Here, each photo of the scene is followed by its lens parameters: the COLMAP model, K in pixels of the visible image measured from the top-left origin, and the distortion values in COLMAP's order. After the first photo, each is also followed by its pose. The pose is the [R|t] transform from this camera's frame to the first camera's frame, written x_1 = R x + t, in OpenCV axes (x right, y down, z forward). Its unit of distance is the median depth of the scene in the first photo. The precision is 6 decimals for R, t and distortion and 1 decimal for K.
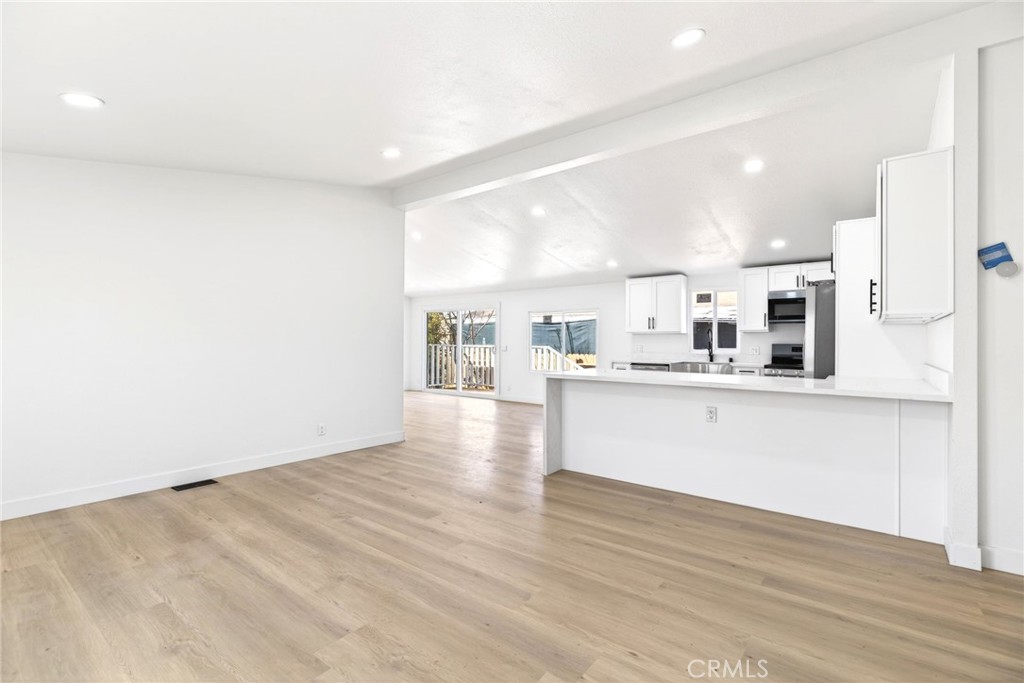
lens RADIAL K [[463.3, 0, 513.5], [0, 463.3, 339.3], [0, 0, 1]] dist [-0.003109, 0.000490]
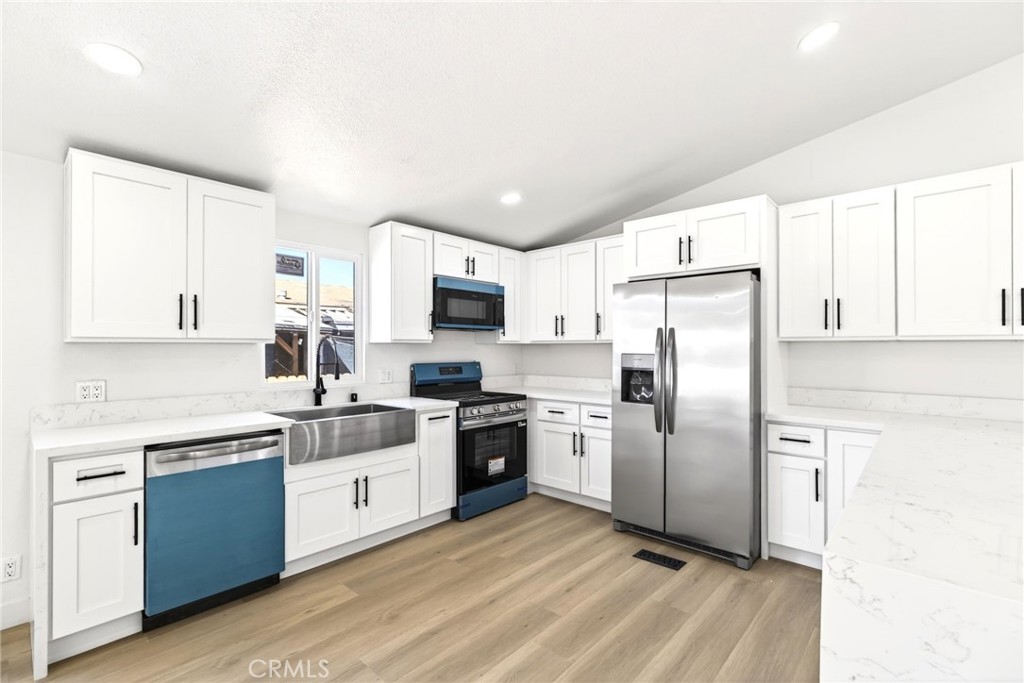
lens RADIAL K [[463.3, 0, 518.3], [0, 463.3, 345.7], [0, 0, 1]] dist [-0.003109, 0.000490]
pose [[0.063615, 0.000243, 0.997974, -0.043476], [-0.003113, 0.999995, -0.000045, -0.026428], [-0.997970, -0.003104, 0.063615, 1.694364]]
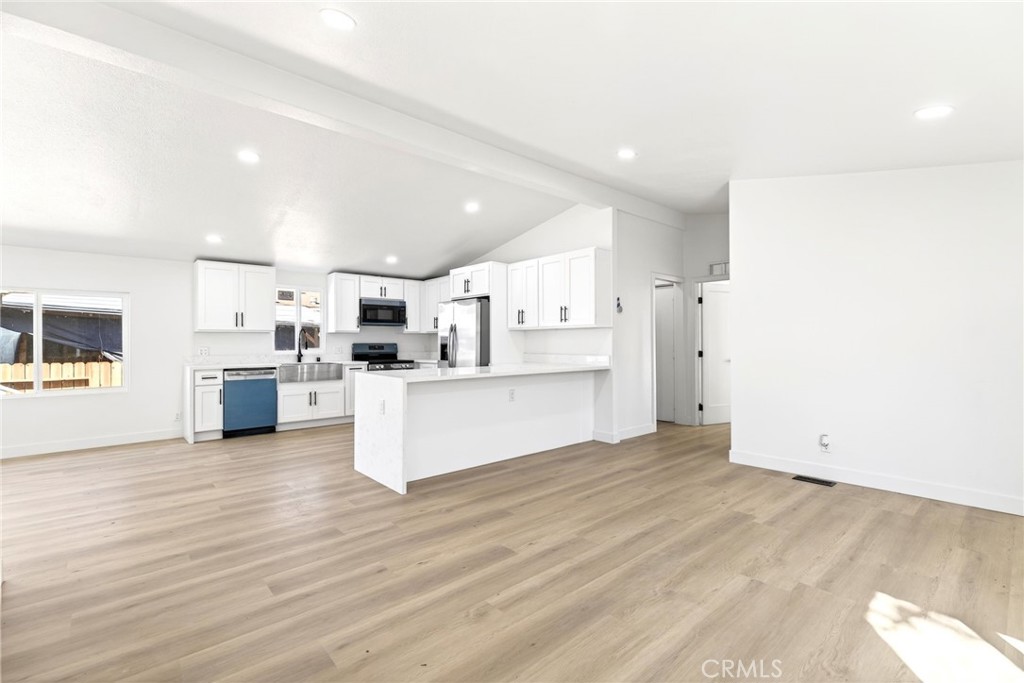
lens RADIAL K [[463.3, 0, 519.1], [0, 463.3, 344.0], [0, 0, 1]] dist [-0.003109, 0.000490]
pose [[0.177916, -0.008094, 0.984012, -0.978345], [-0.001213, 0.999964, 0.008445, 0.003048], [-0.984045, -0.002696, 0.177900, 0.822430]]
